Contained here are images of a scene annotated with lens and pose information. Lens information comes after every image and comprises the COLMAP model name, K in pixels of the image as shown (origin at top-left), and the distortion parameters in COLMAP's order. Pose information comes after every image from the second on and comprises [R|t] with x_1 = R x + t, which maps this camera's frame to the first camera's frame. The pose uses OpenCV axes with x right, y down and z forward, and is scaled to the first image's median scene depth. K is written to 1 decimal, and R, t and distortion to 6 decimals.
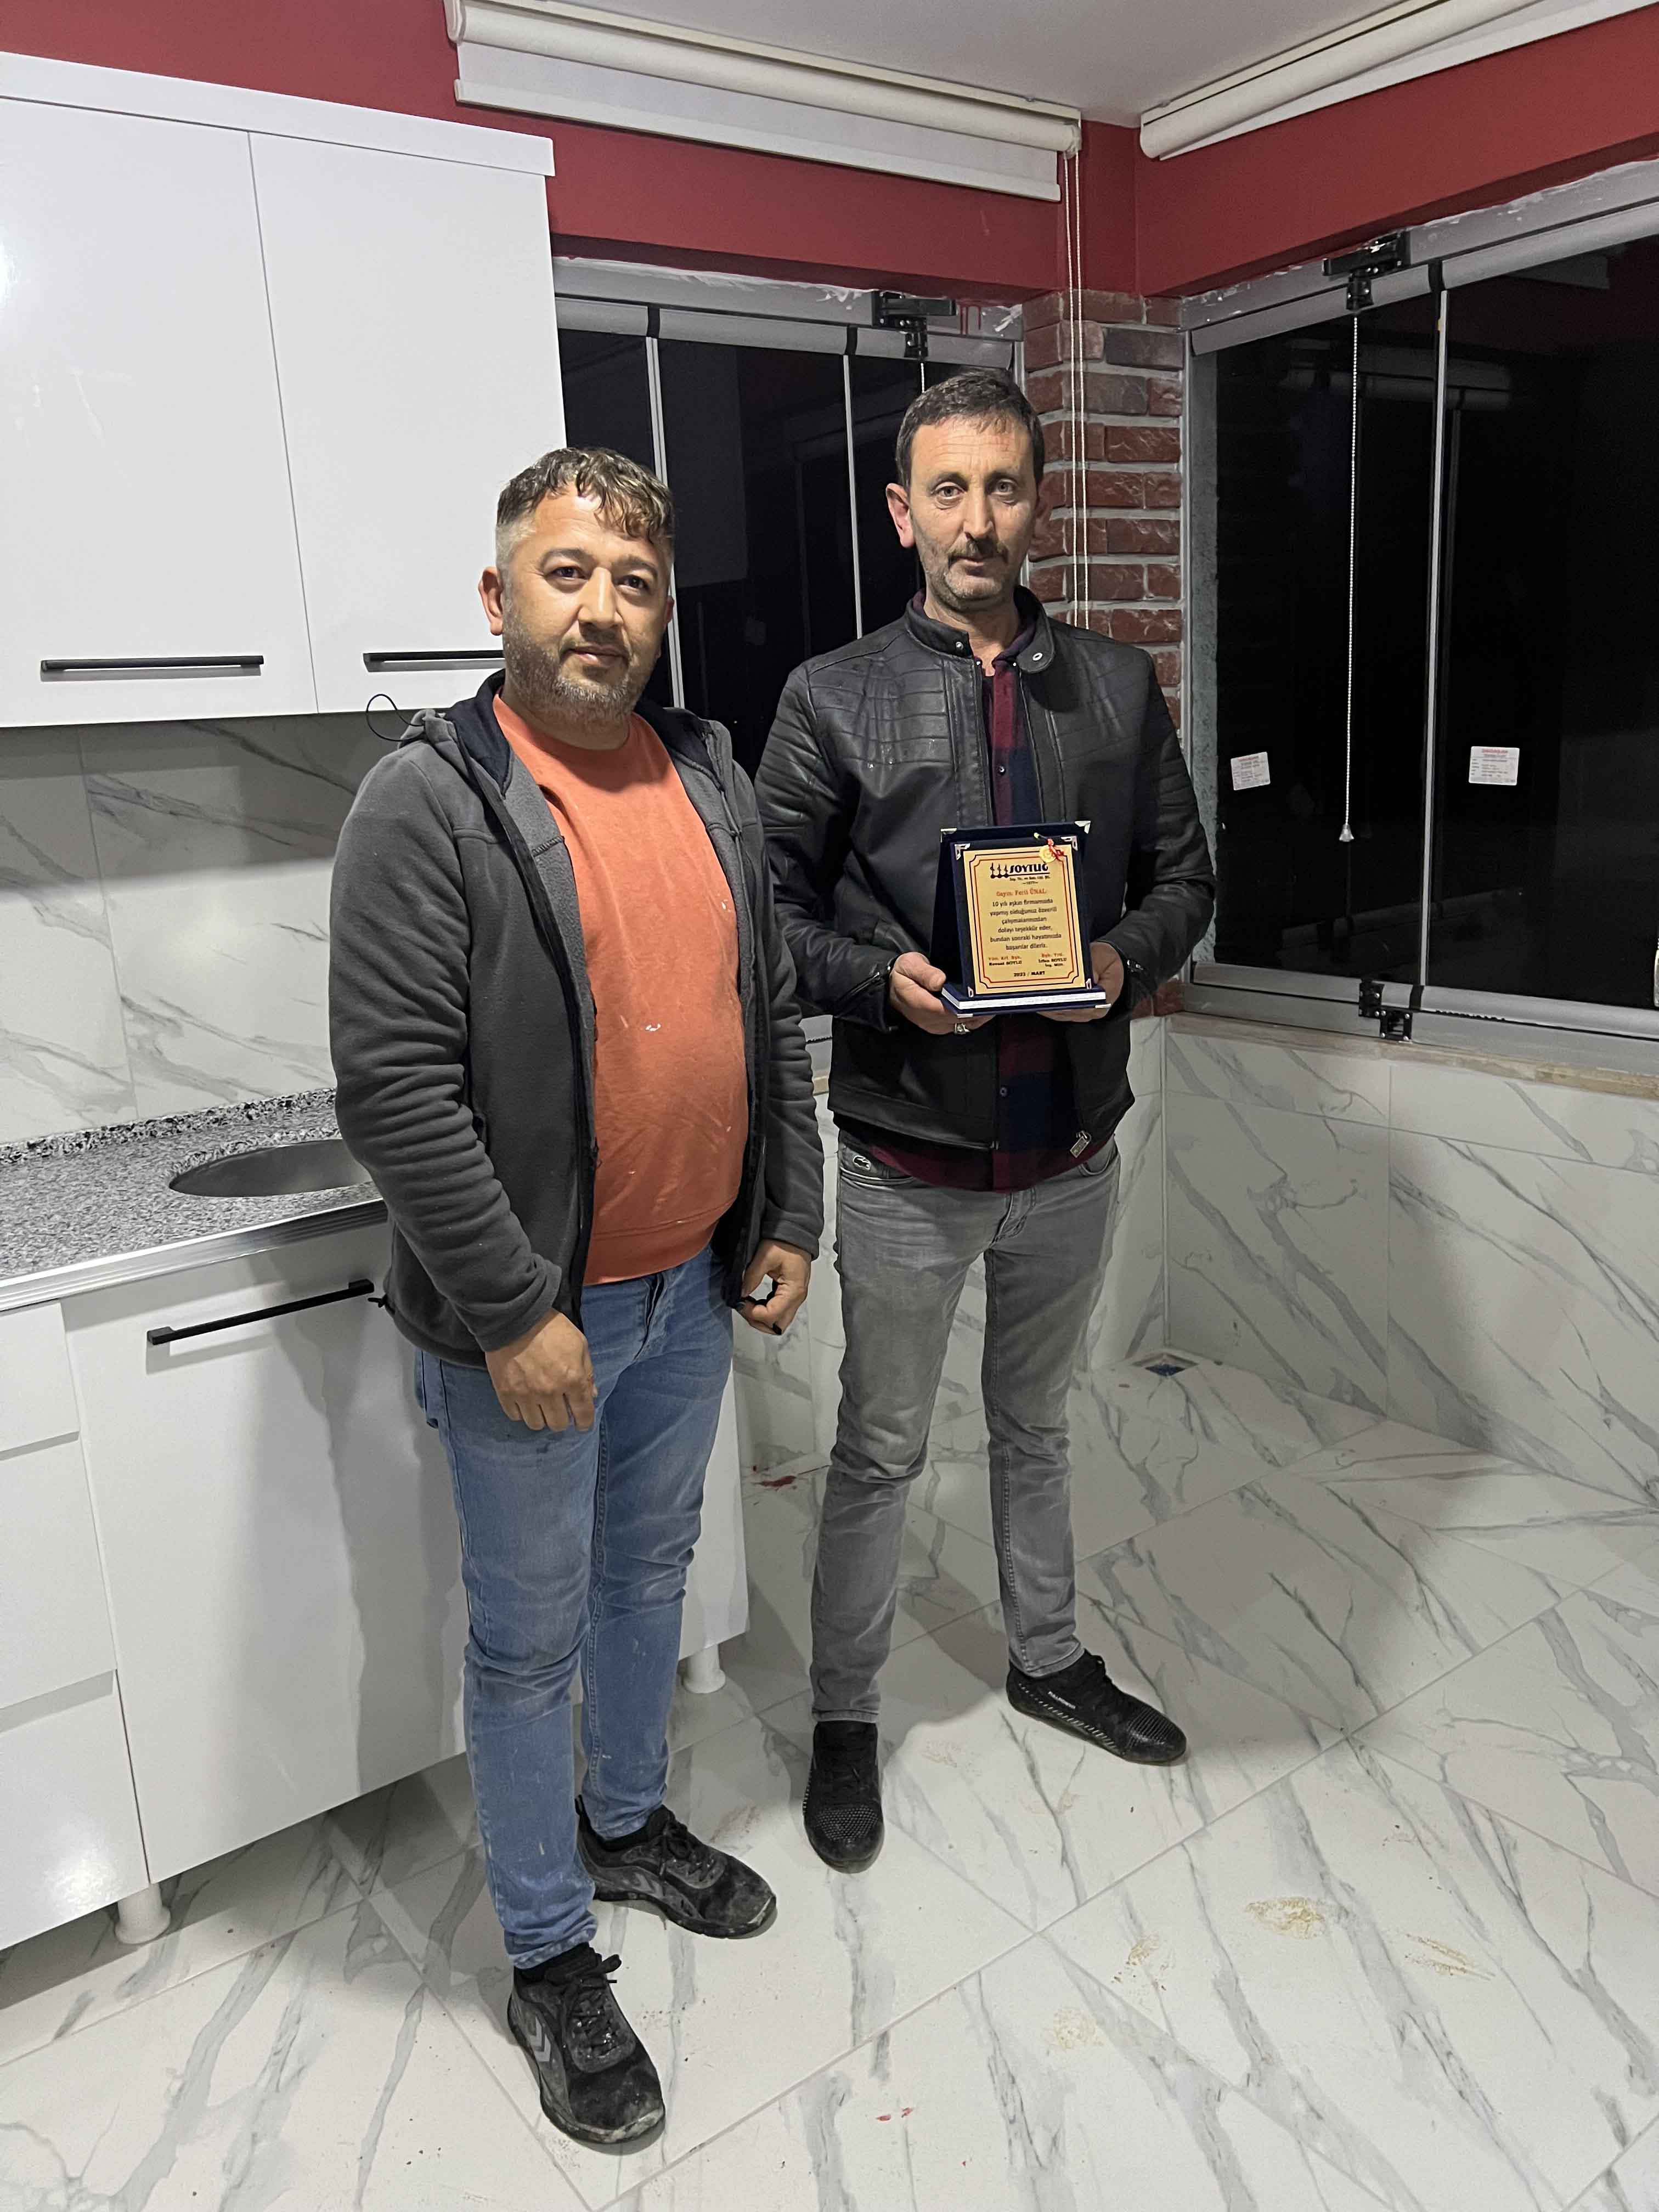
lens RADIAL K [[1665.6, 0, 820.6], [0, 1665.6, 1119.0], [0, 0, 1]] dist [0.035721, -0.048796]
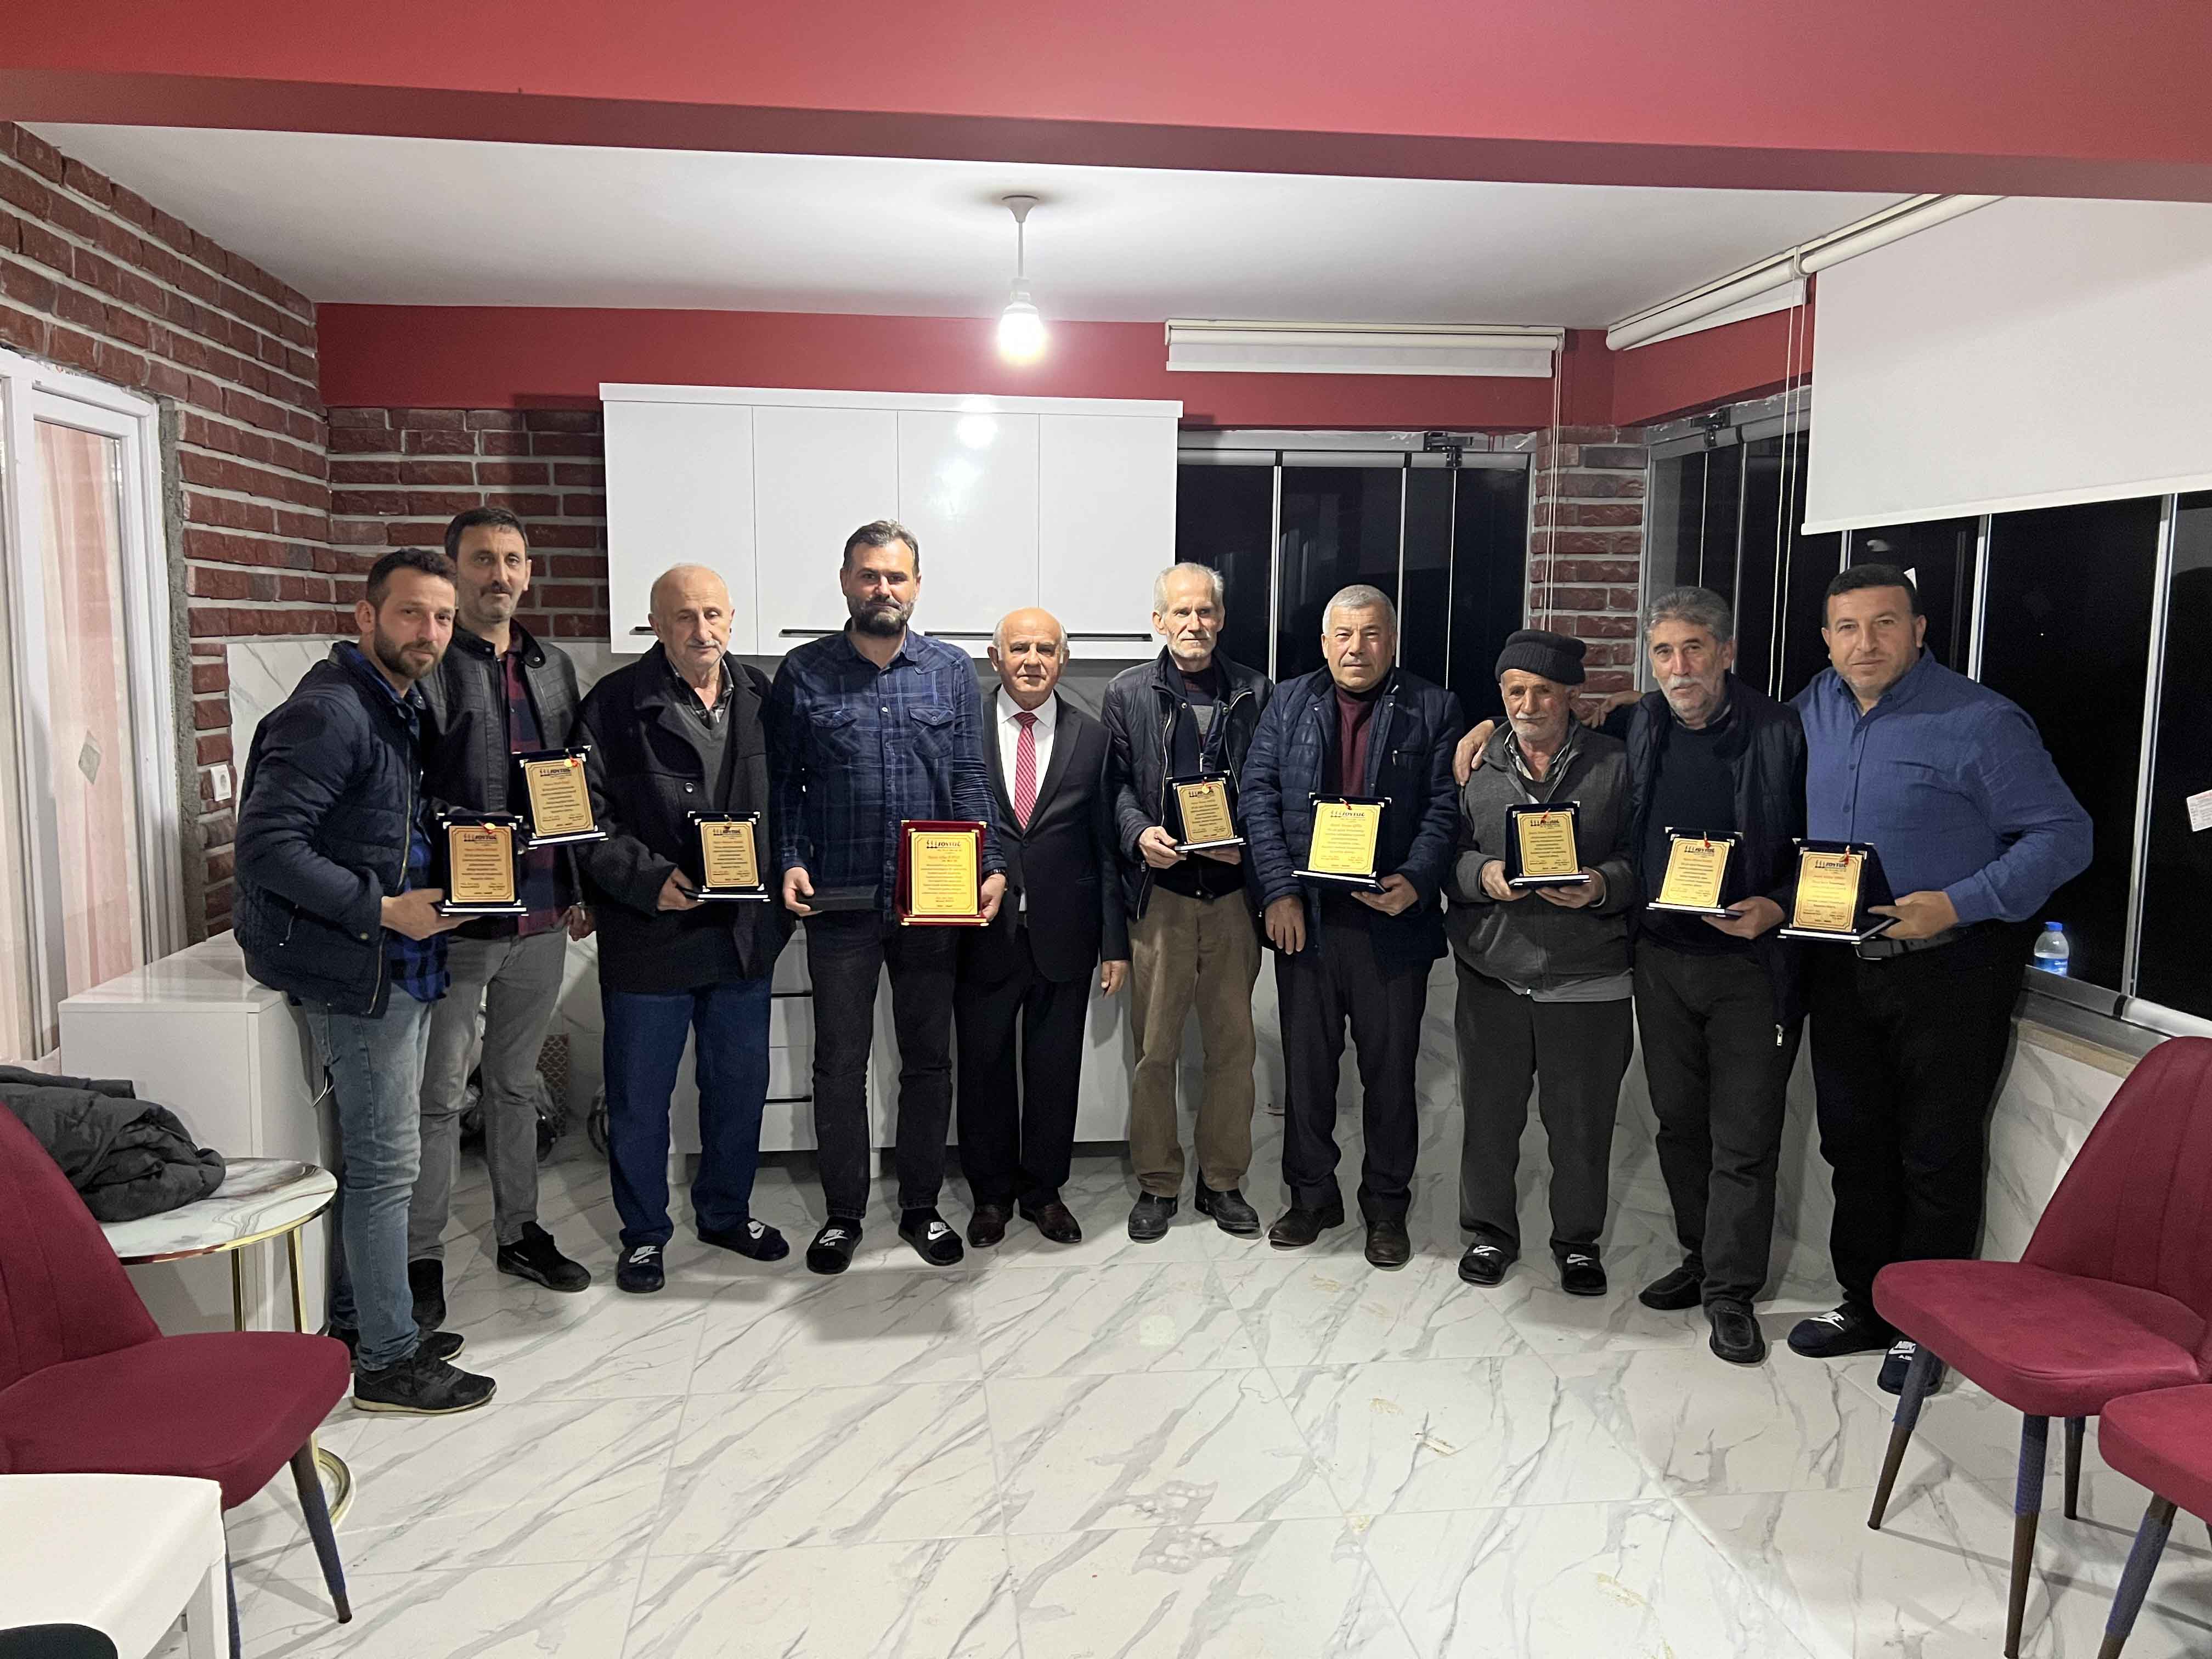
lens RADIAL K [[1665.6, 0, 1064.7], [0, 1665.6, 831.1], [0, 0, 1]] dist [0.035721, -0.048796]
pose [[0.863423, 0.125414, -0.488643, 0.655615], [-0.174523, 0.983055, -0.056070, 0.080515], [0.473331, 0.133691, 0.870681, -0.679578]]
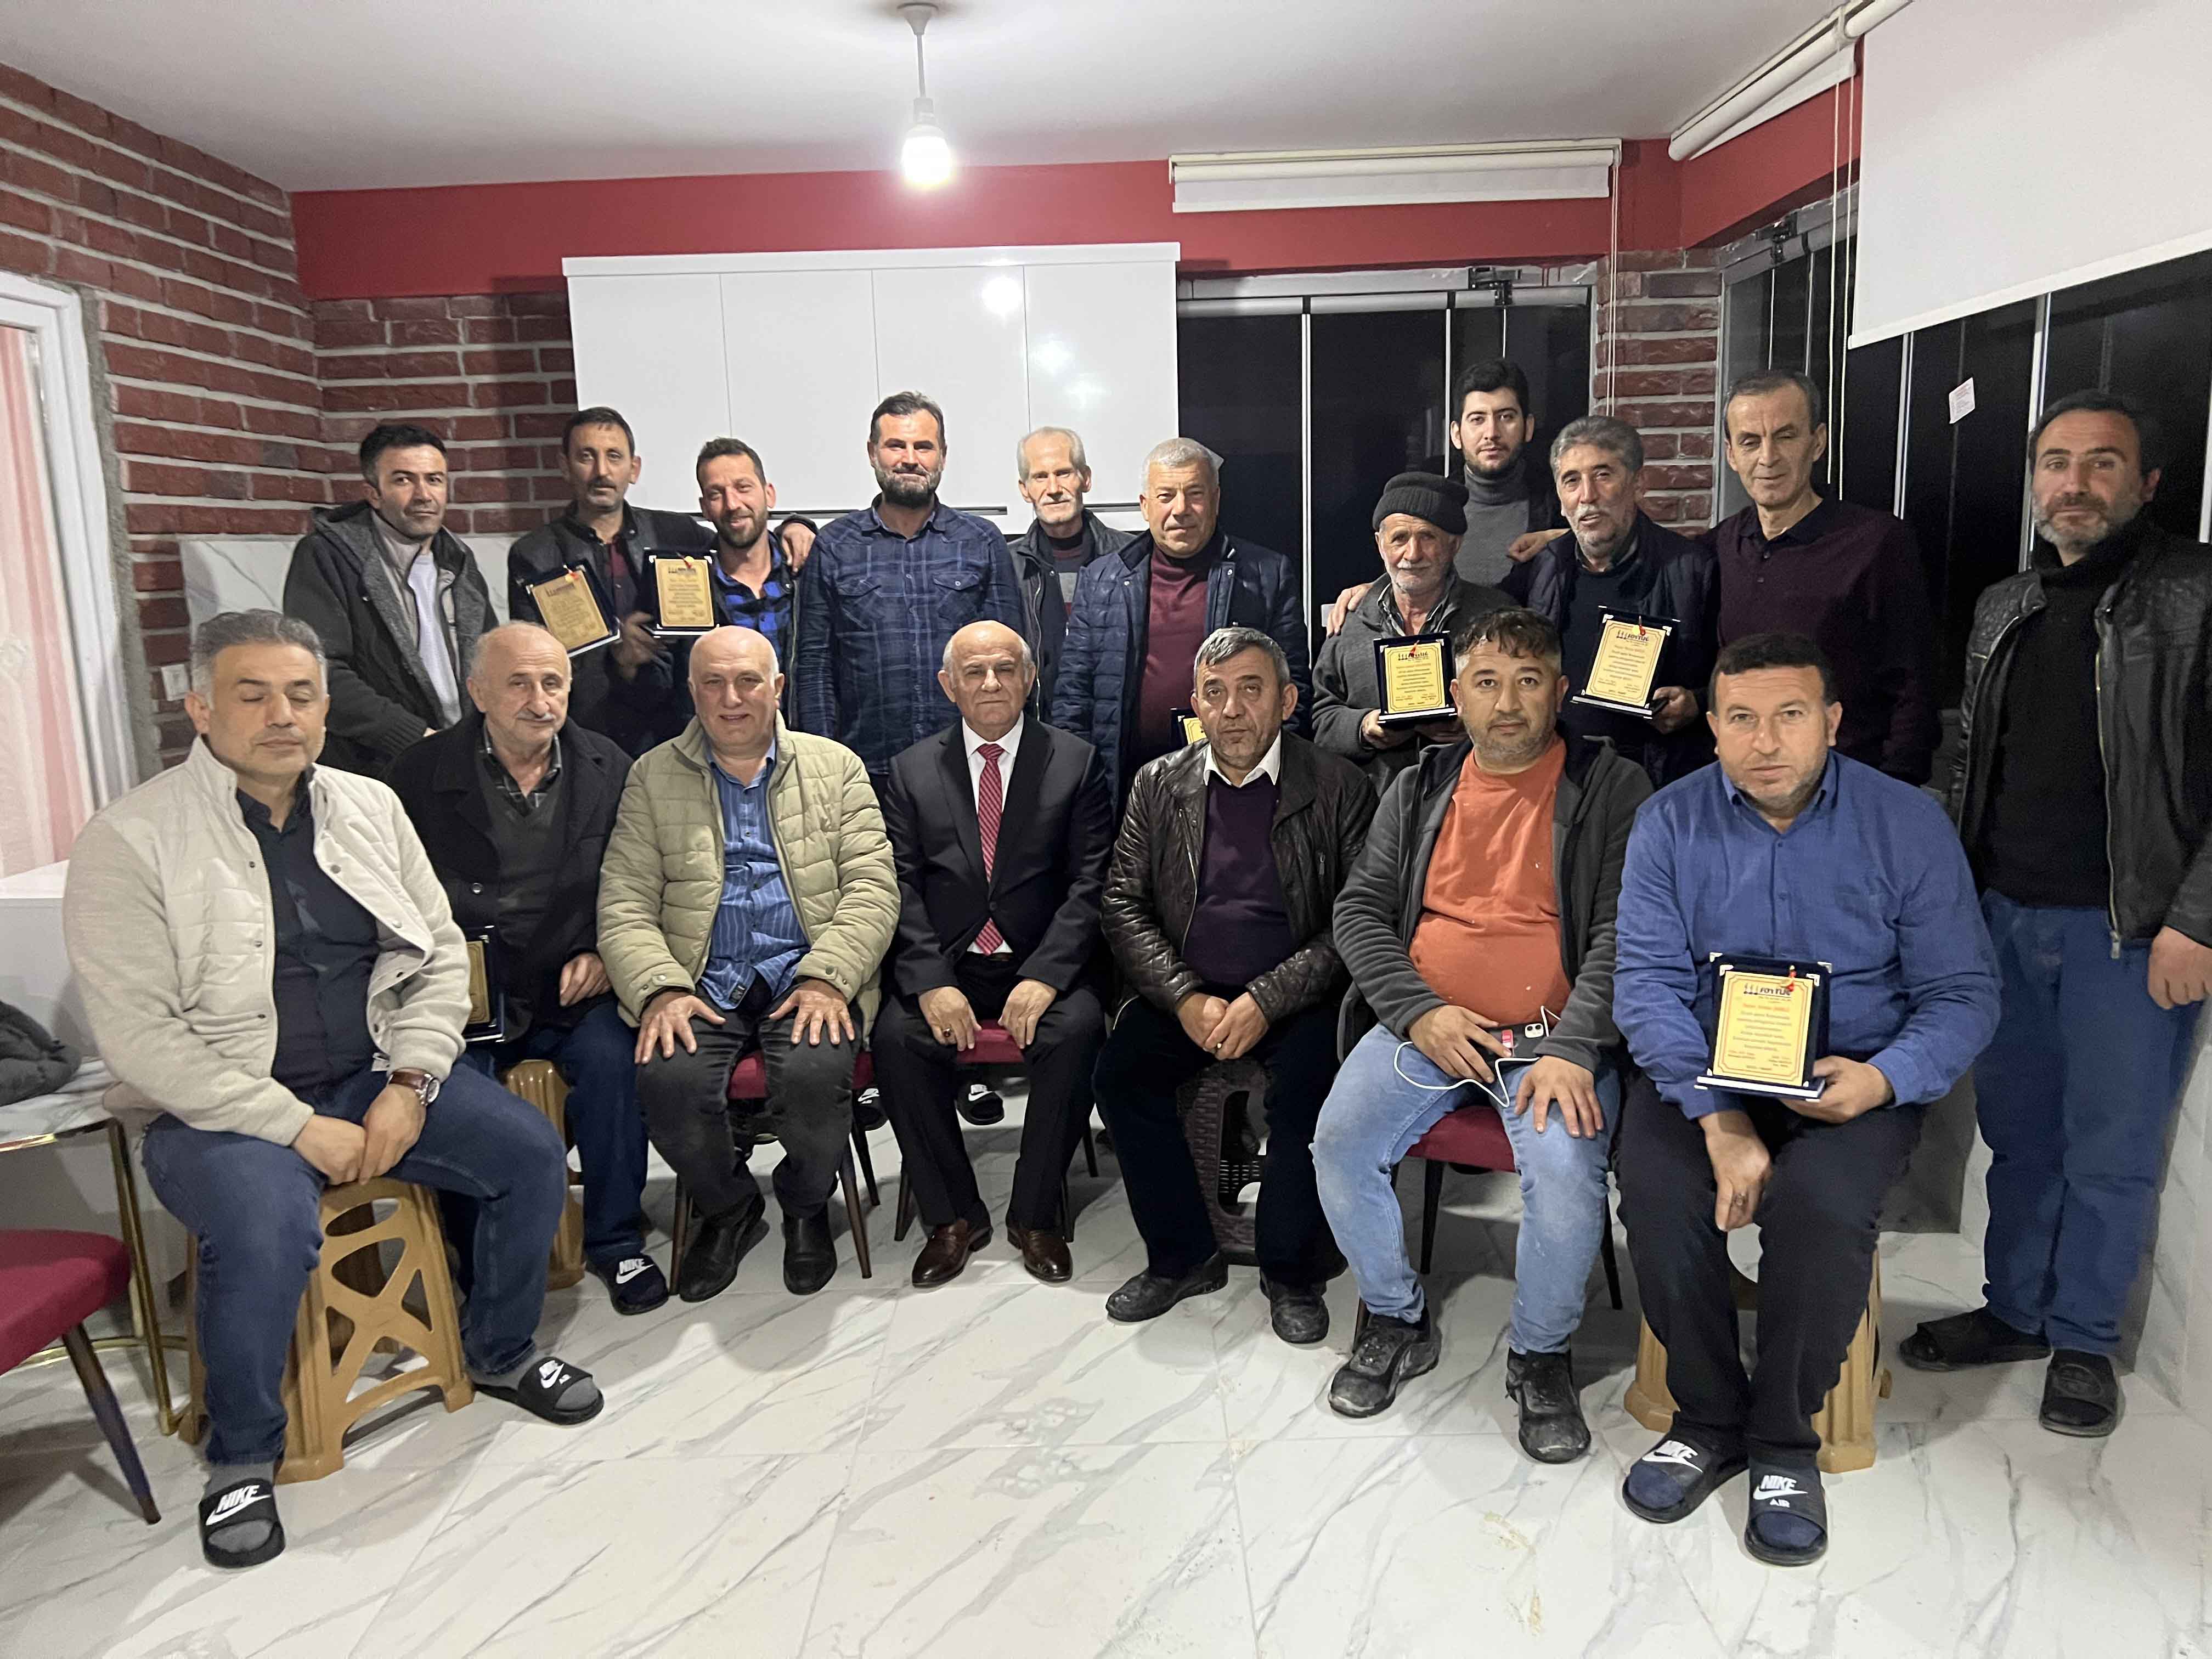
lens RADIAL K [[1665.6, 0, 1098.6], [0, 1665.6, 845.5], [0, 0, 1]] dist [0.035721, -0.048796]
pose [[0.803489, 0.140845, -0.578418, 0.795075], [-0.158147, 0.987199, 0.020698, 0.068432], [0.573929, 0.074845, 0.815478, -0.474666]]
